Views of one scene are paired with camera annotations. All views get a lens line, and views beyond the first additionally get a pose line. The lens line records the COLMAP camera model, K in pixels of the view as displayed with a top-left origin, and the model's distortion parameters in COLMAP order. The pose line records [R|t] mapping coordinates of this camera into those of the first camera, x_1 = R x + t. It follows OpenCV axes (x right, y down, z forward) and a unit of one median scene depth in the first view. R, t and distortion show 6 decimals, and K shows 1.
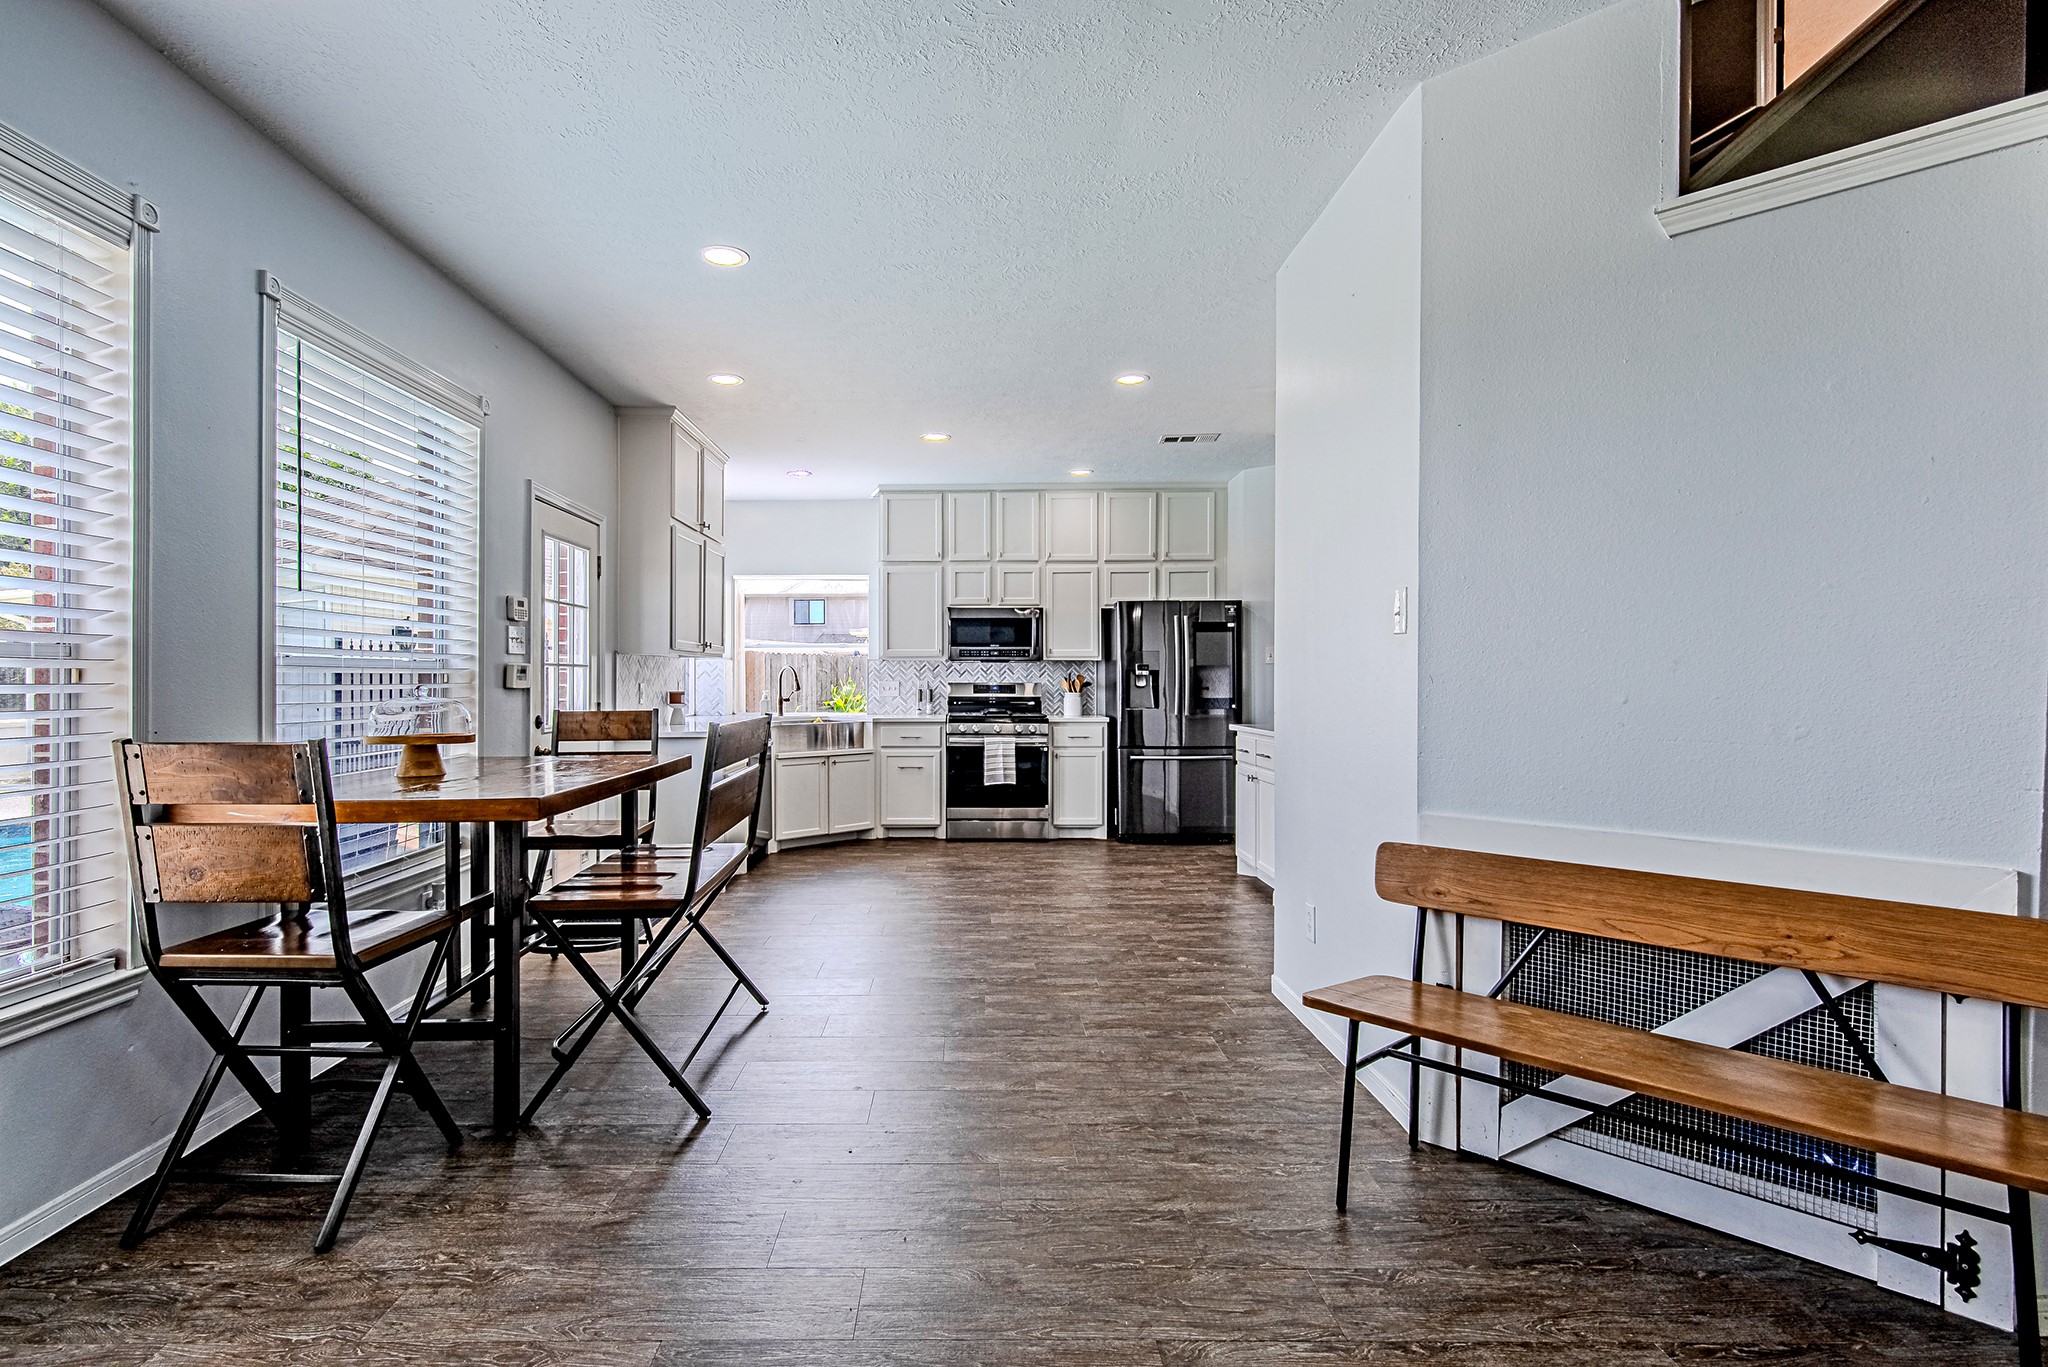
lens RADIAL K [[980.6, 0, 930.8], [0, 980.6, 680.1], [0, 0, 1]] dist [0.004405, -0.000113]
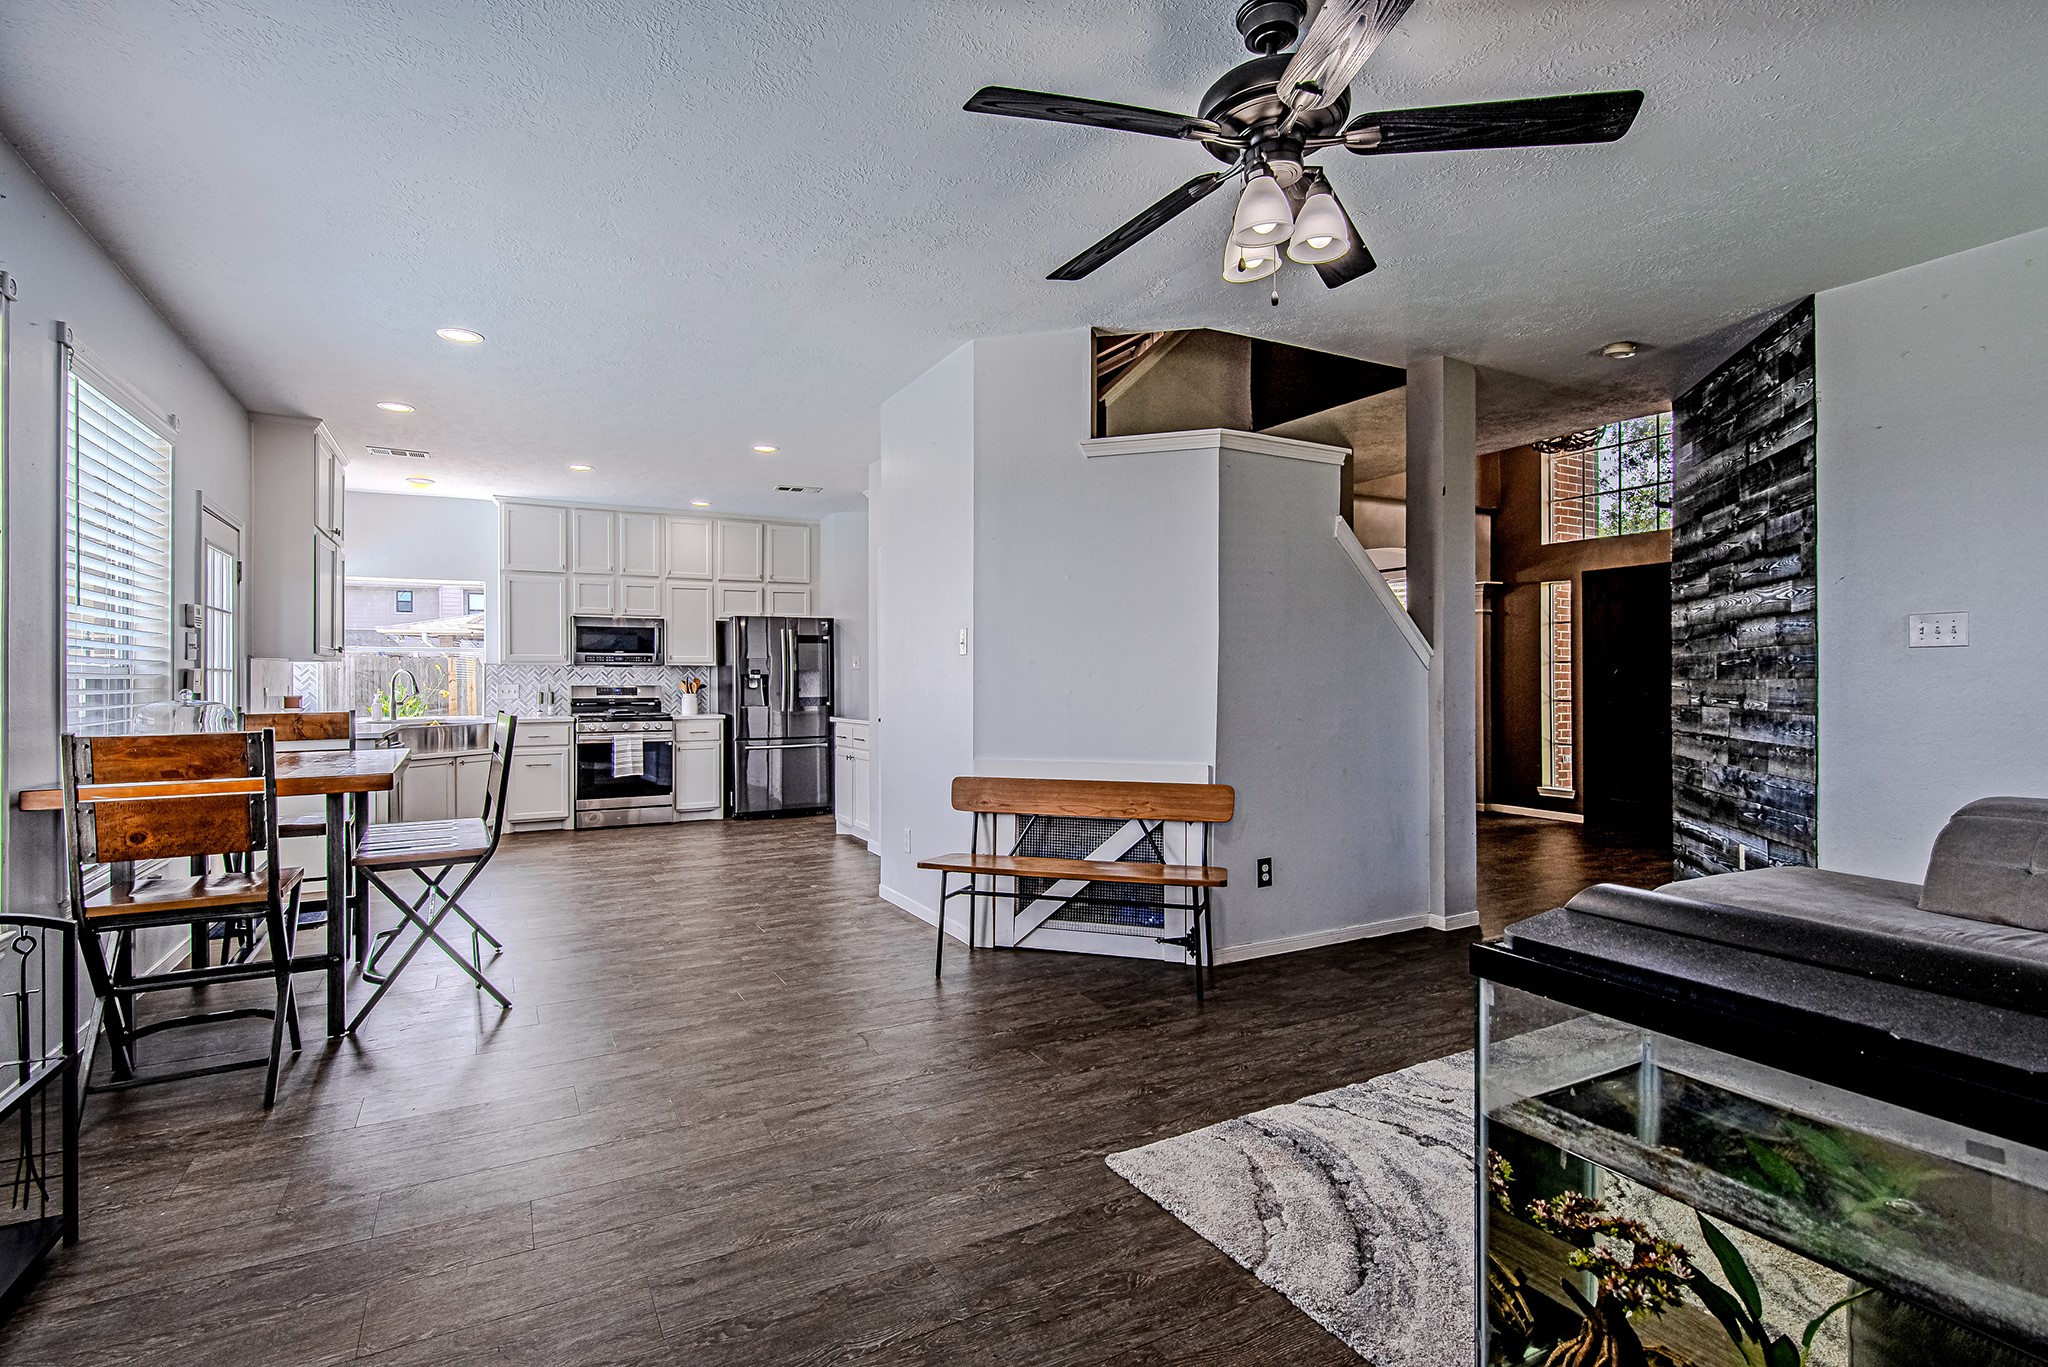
lens RADIAL K [[986.7, 0, 996.8], [0, 986.7, 683.2], [0, 0, 1]] dist [0.000919, 0.000035]
pose [[0.873403, -0.003640, 0.486984, -0.109029], [0.003102, 0.999993, 0.001910, -0.000718], [-0.486988, -0.000158, 0.873409, -0.187270]]
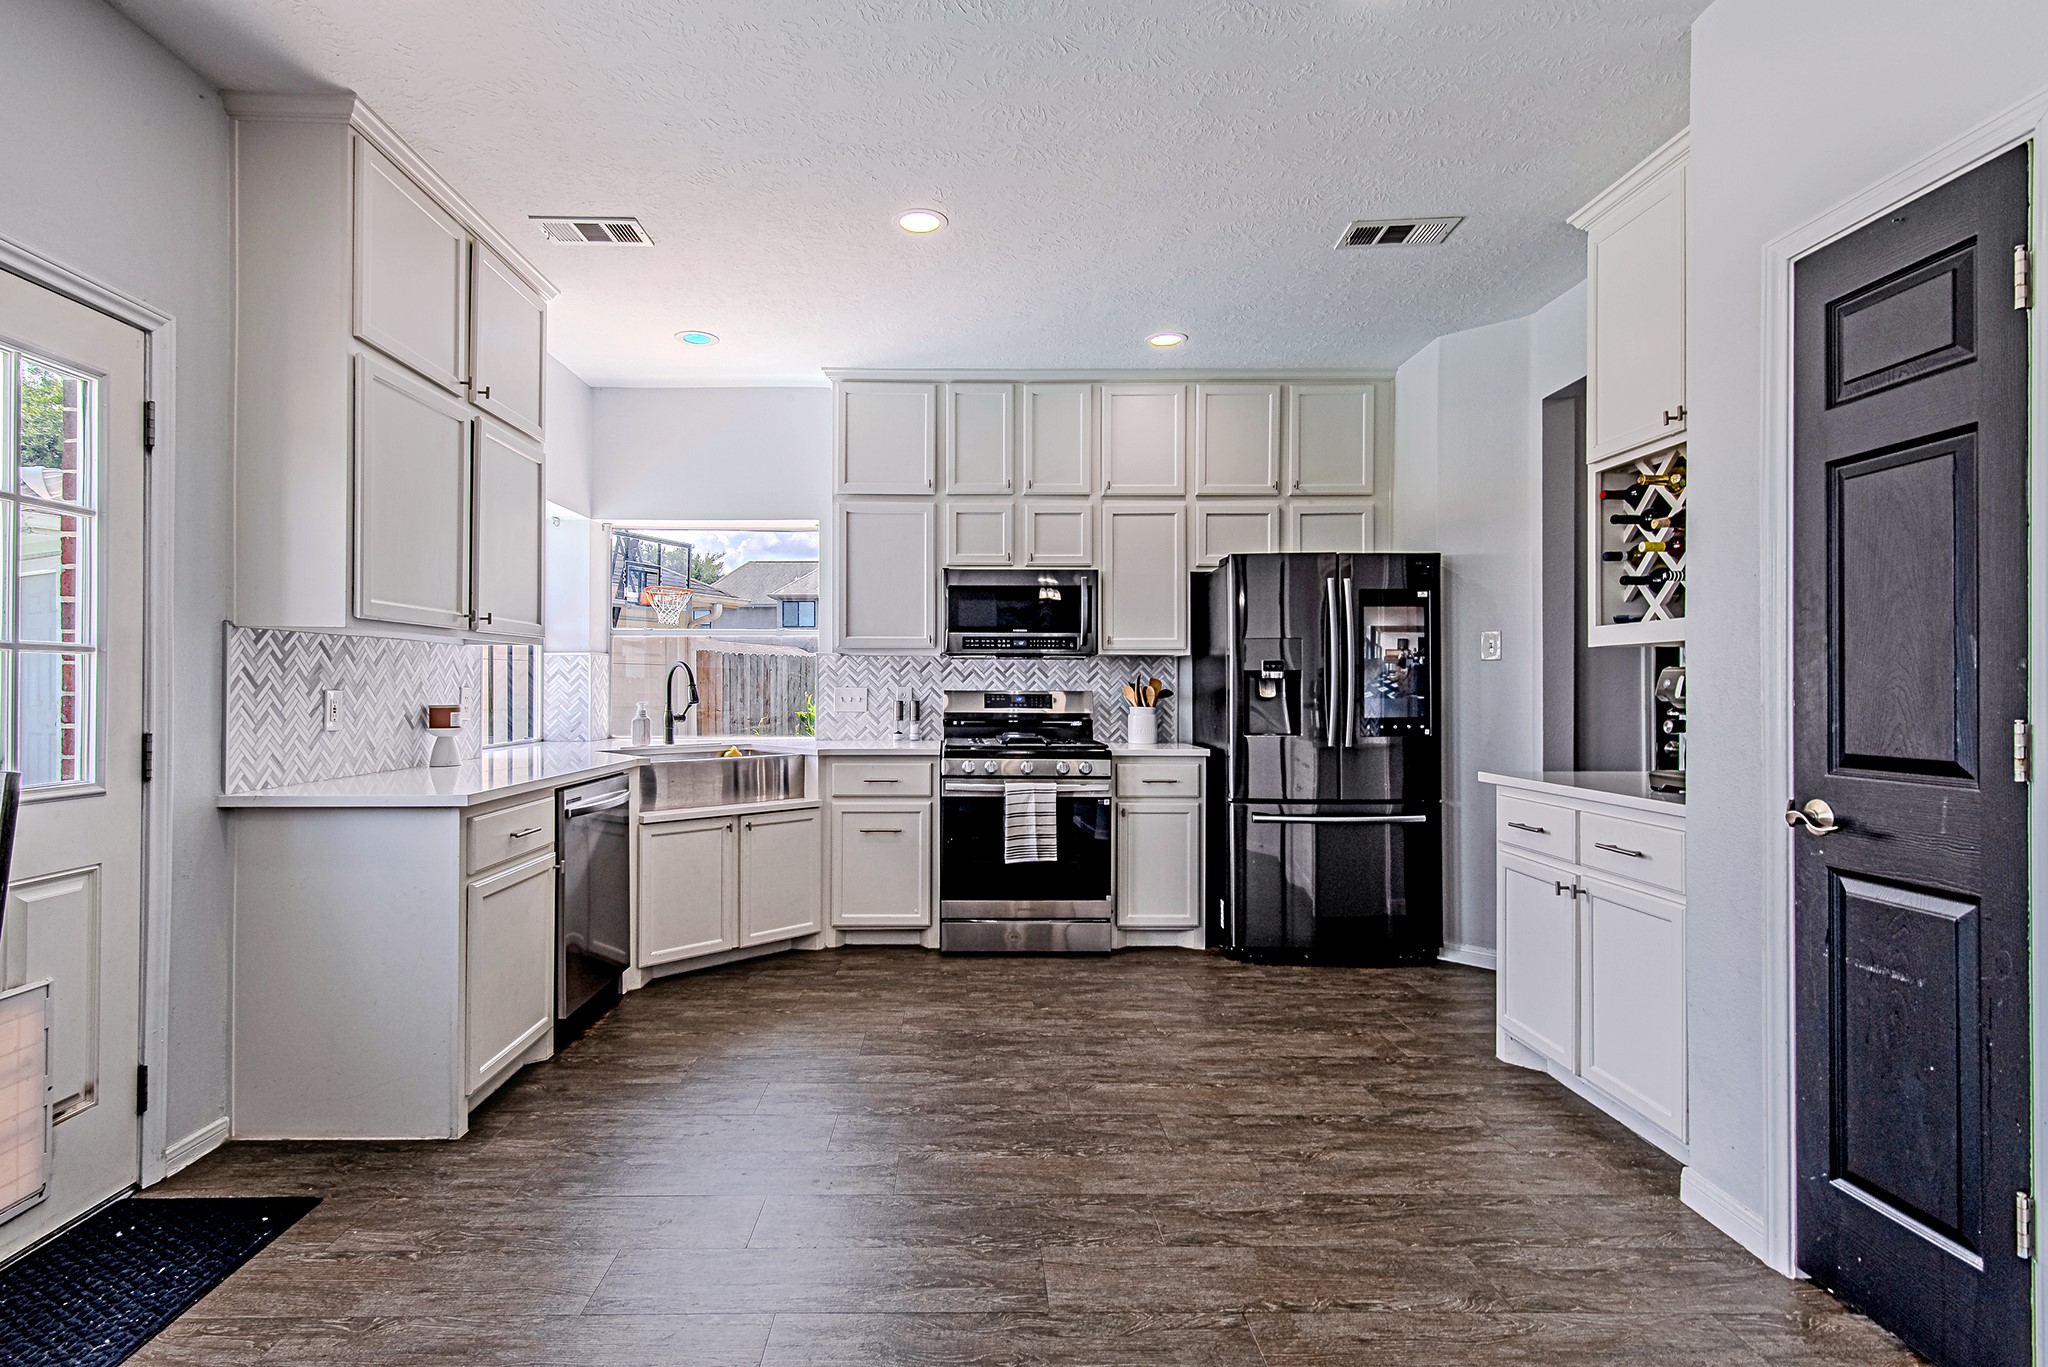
lens RADIAL K [[980.6, 0, 930.8], [0, 980.6, 680.1], [0, 0, 1]] dist [0.004405, -0.000113]
pose [[0.999993, 0.003244, 0.001664, 0.008607], [-0.003234, 0.999975, -0.006226, -0.000049], [-0.001684, 0.006221, 0.999979, 0.398437]]
